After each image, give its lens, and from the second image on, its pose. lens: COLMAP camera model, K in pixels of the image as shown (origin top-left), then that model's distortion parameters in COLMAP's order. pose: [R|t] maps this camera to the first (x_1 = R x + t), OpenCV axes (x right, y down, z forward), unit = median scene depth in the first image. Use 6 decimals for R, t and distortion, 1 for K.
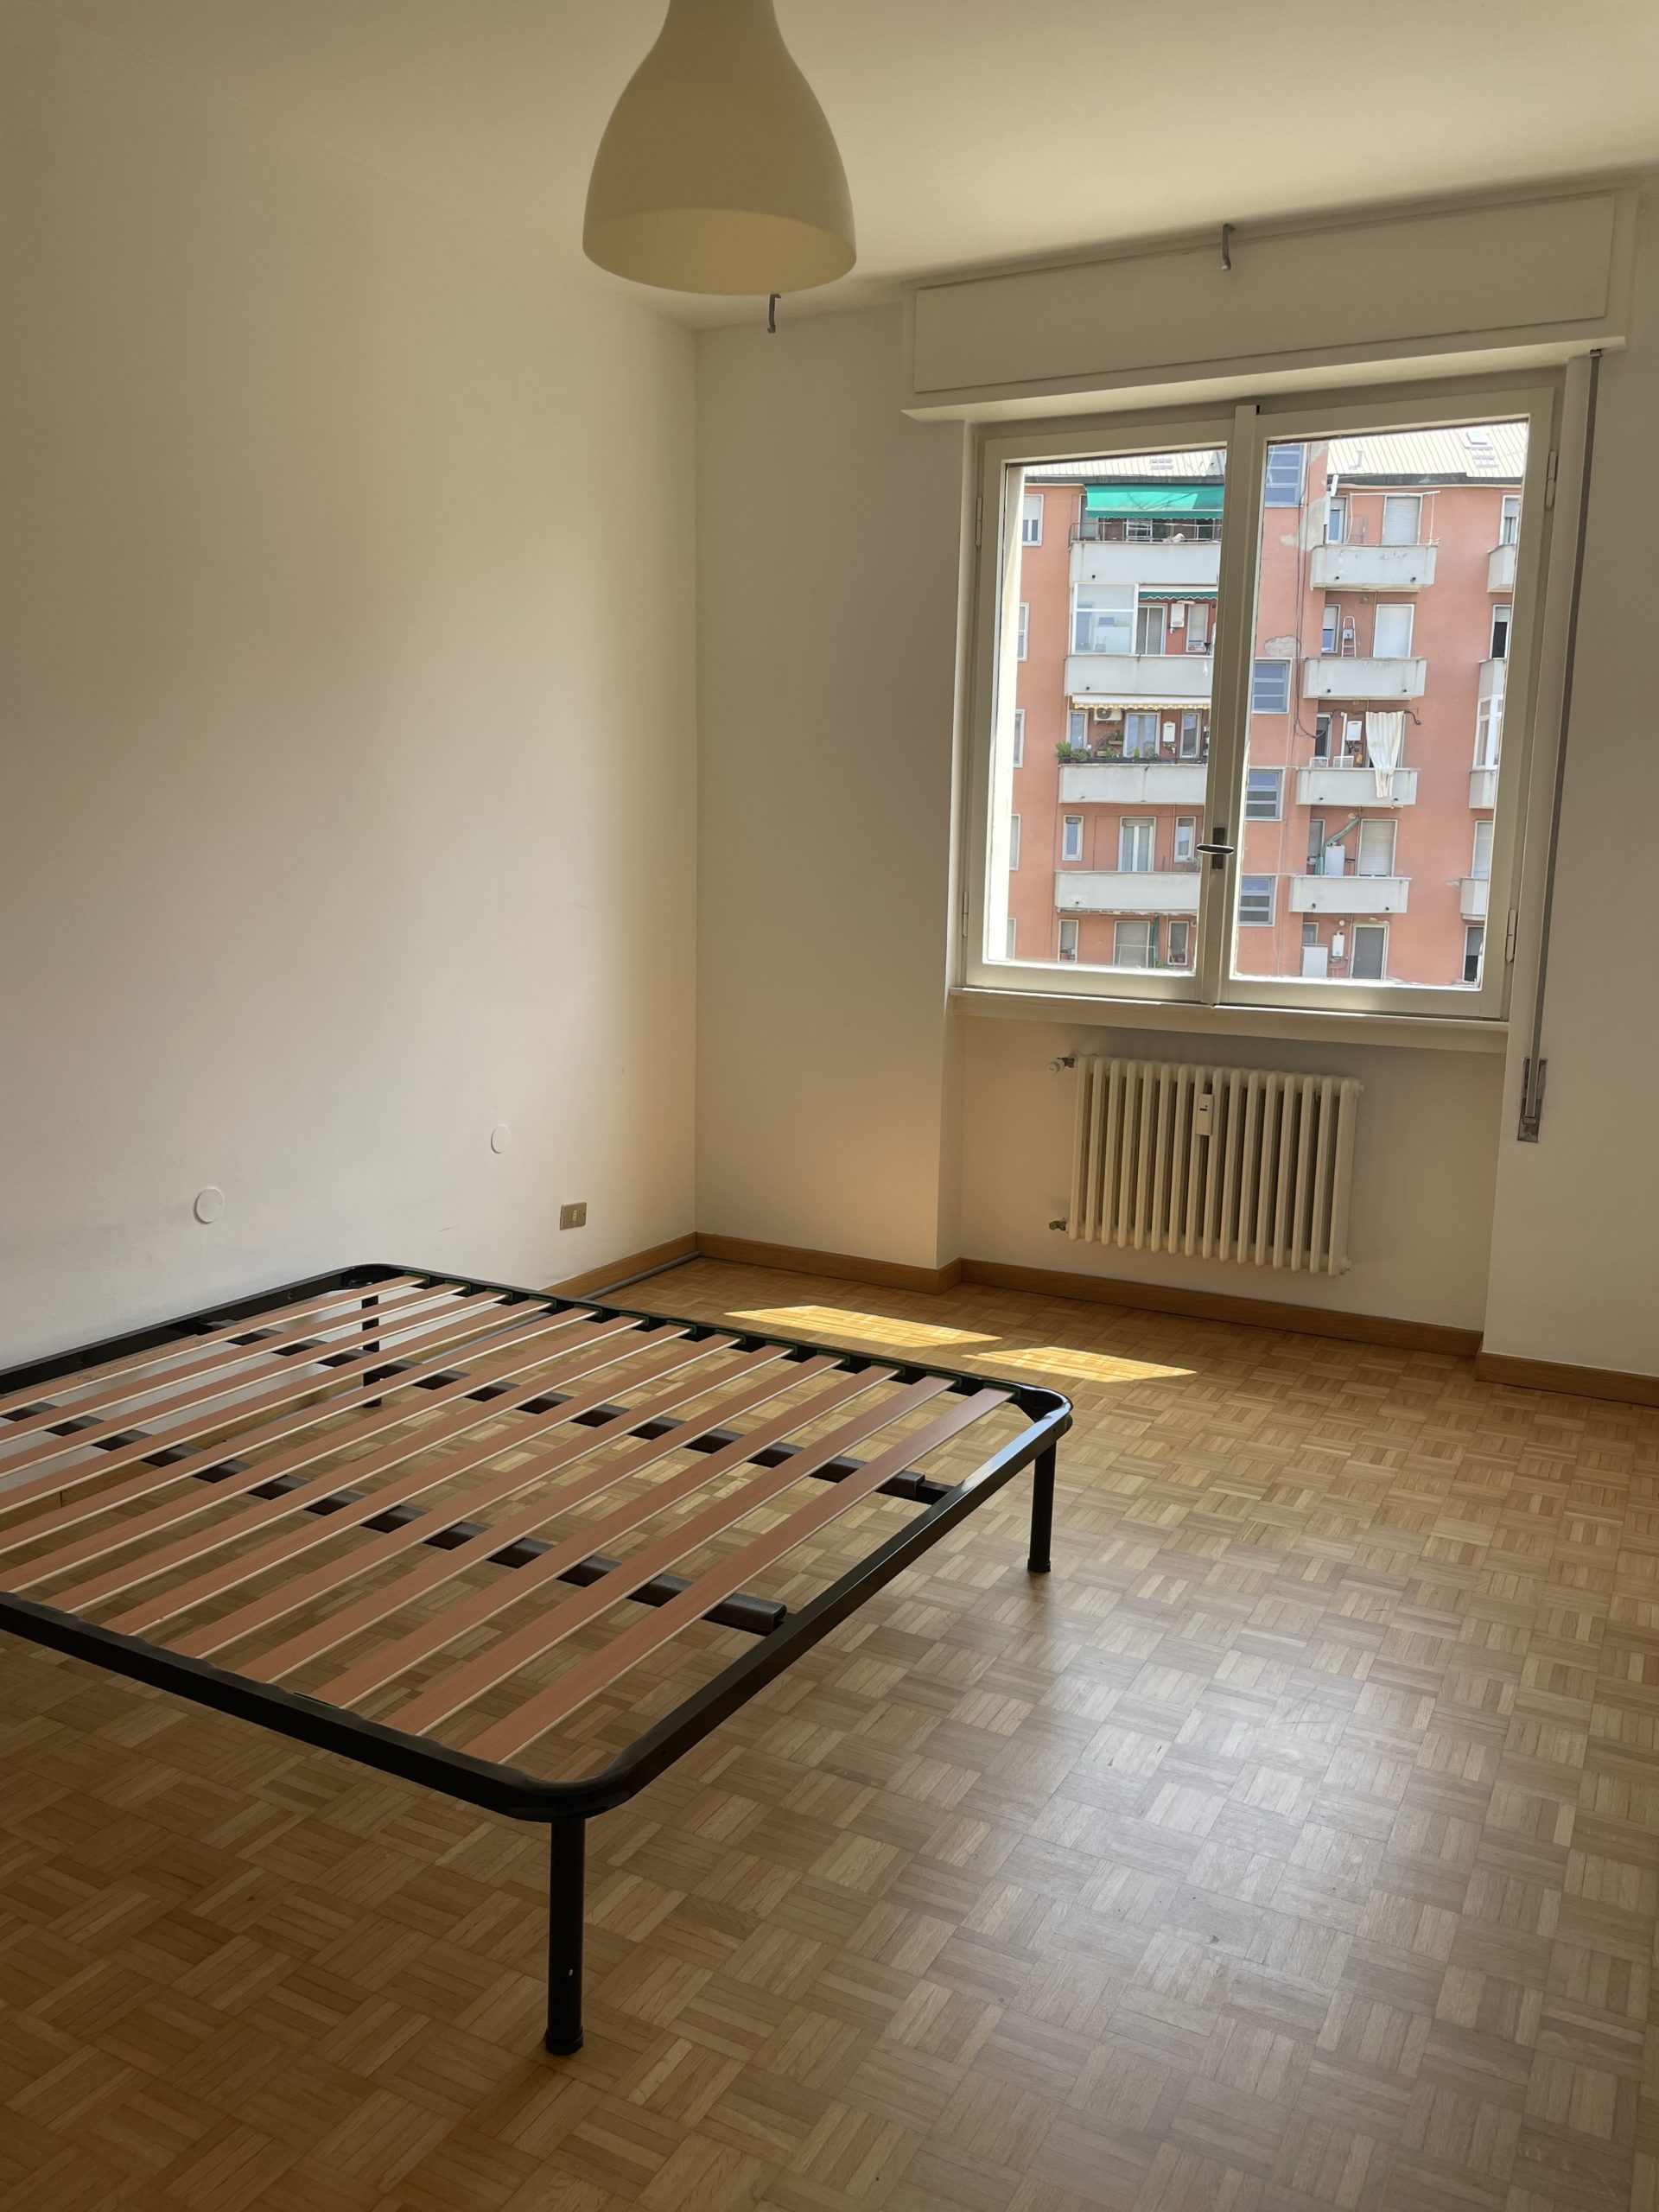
lens RADIAL K [[1661.7, 0, 831.9], [0, 1661.7, 1090.1], [0, 0, 1]] dist [0.051548, -0.050955]
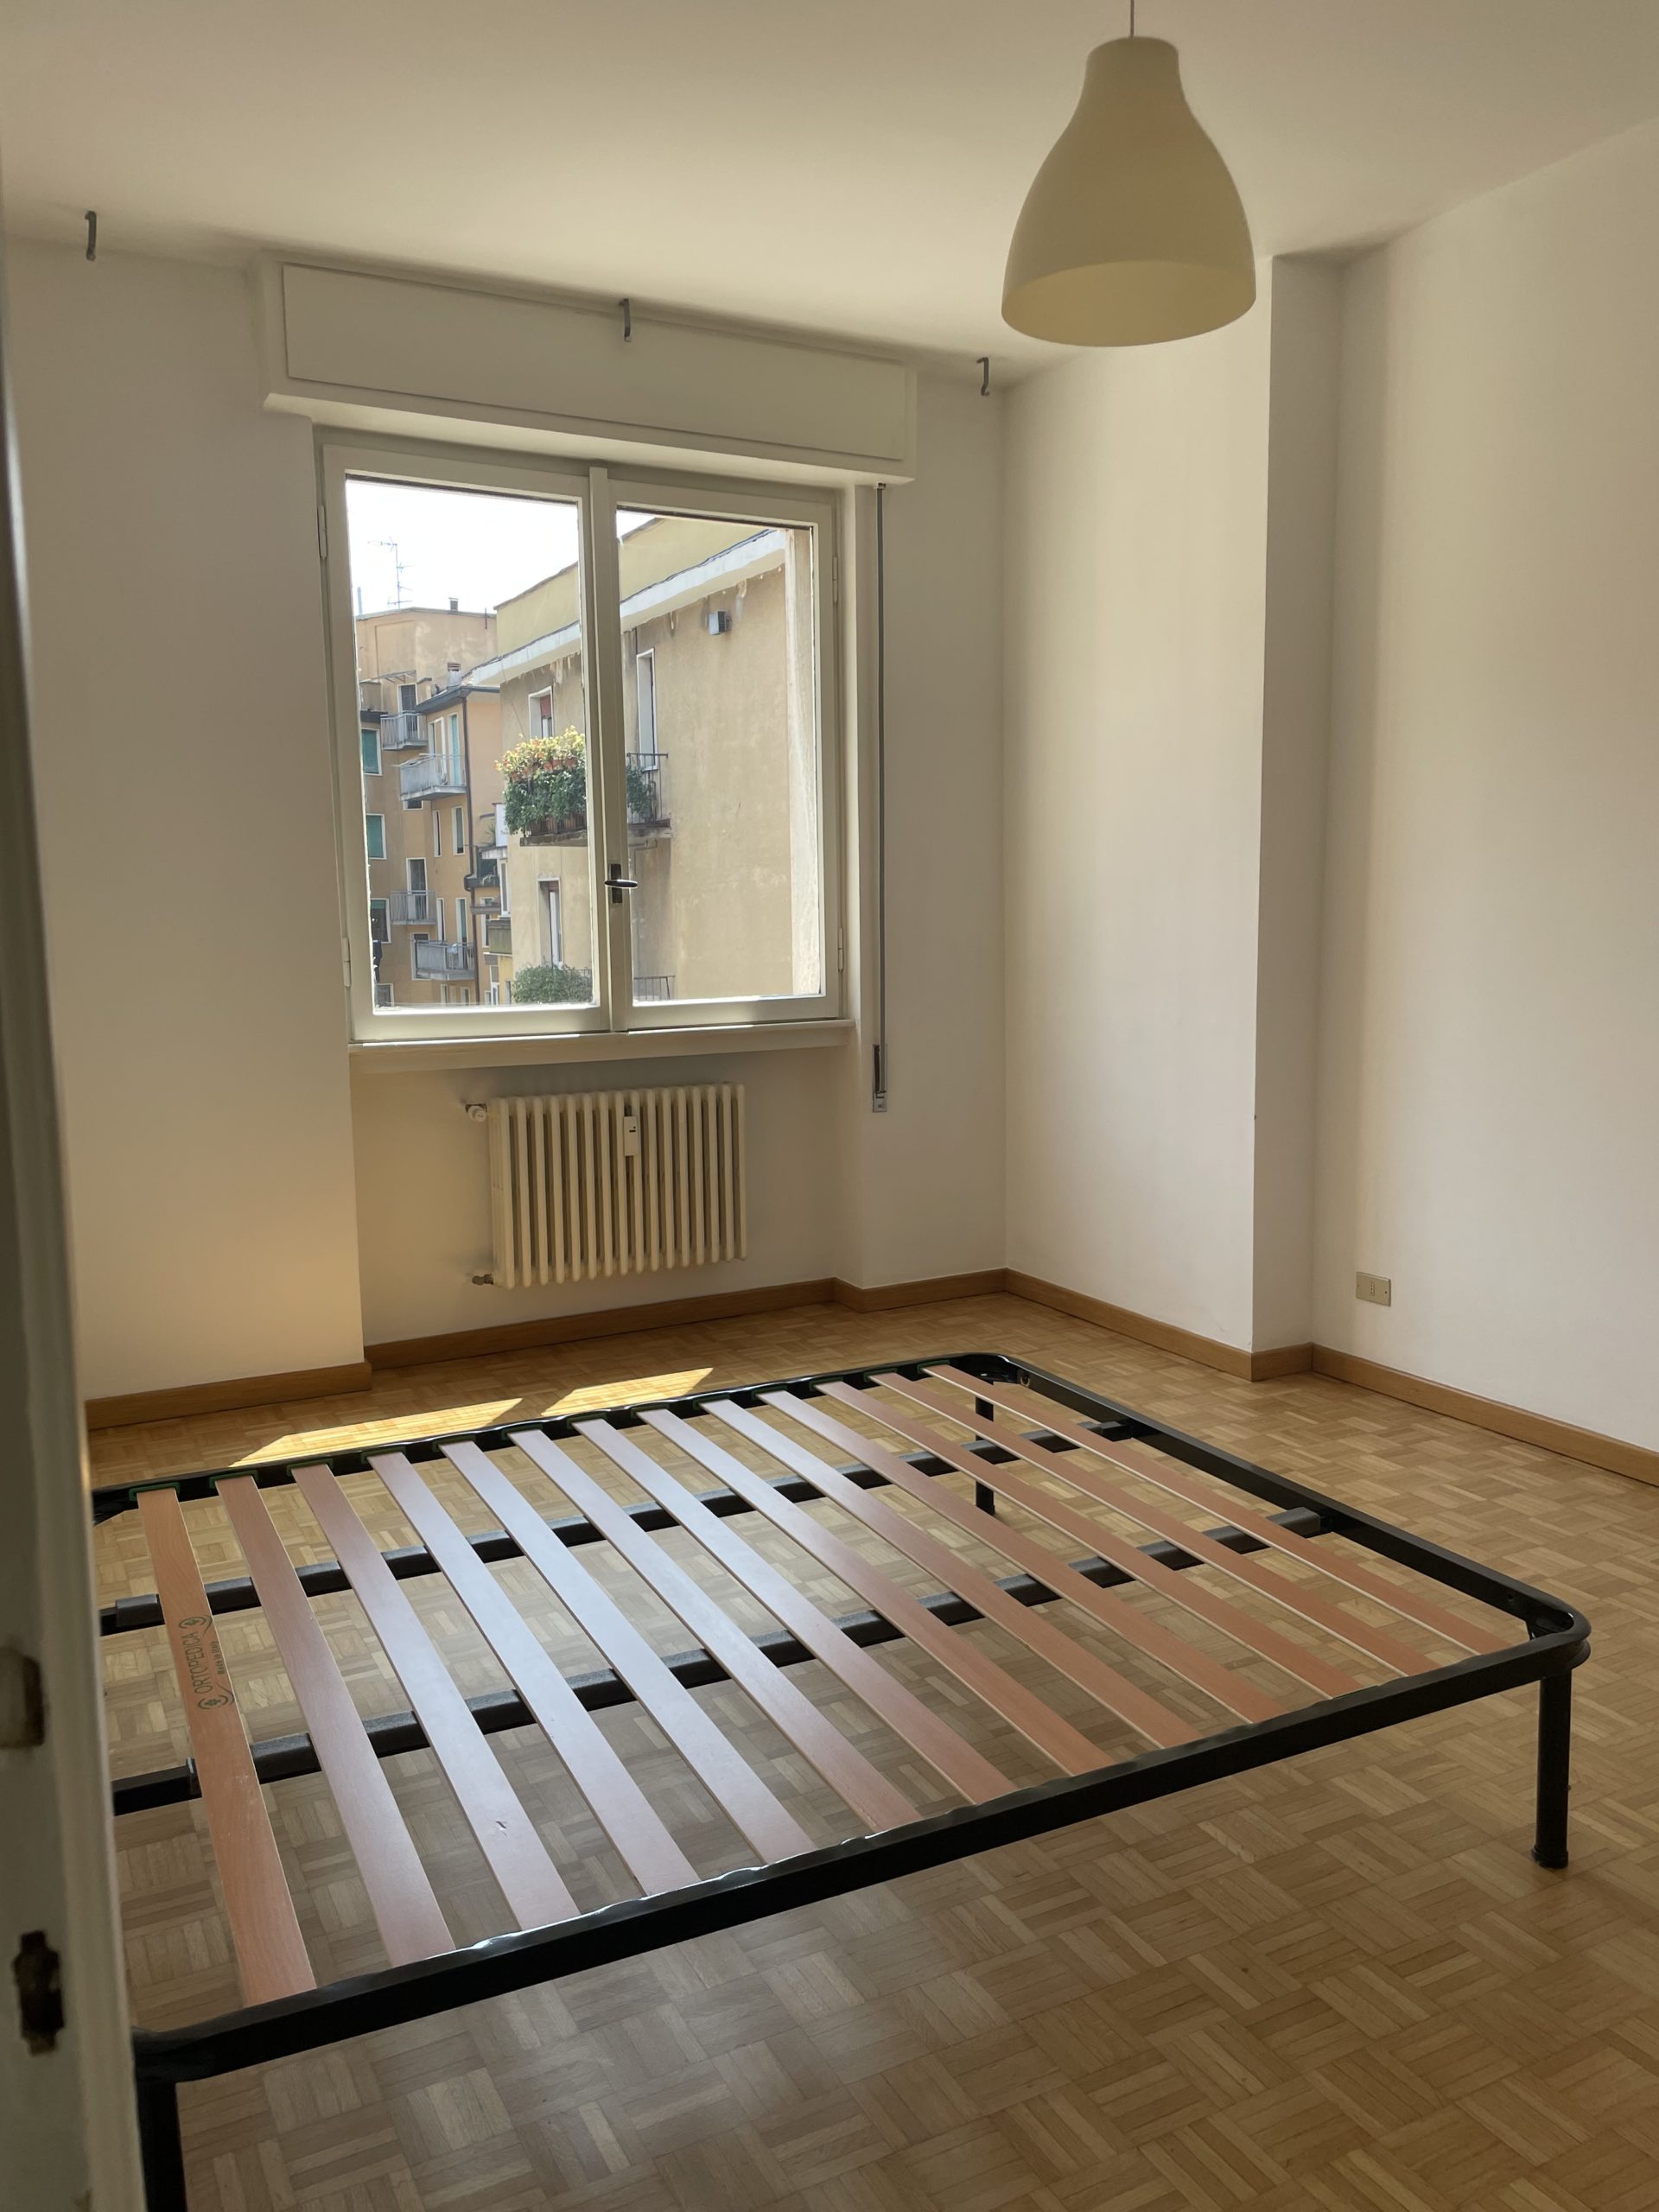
lens RADIAL K [[1661.7, 0, 841.4], [0, 1661.7, 1119.8], [0, 0, 1]] dist [0.051548, -0.050955]
pose [[0.559464, -0.136214, 0.817585, -0.563190], [0.155454, 0.986144, 0.057922, -0.036029], [-0.814146, 0.094692, 0.572887, 0.291117]]
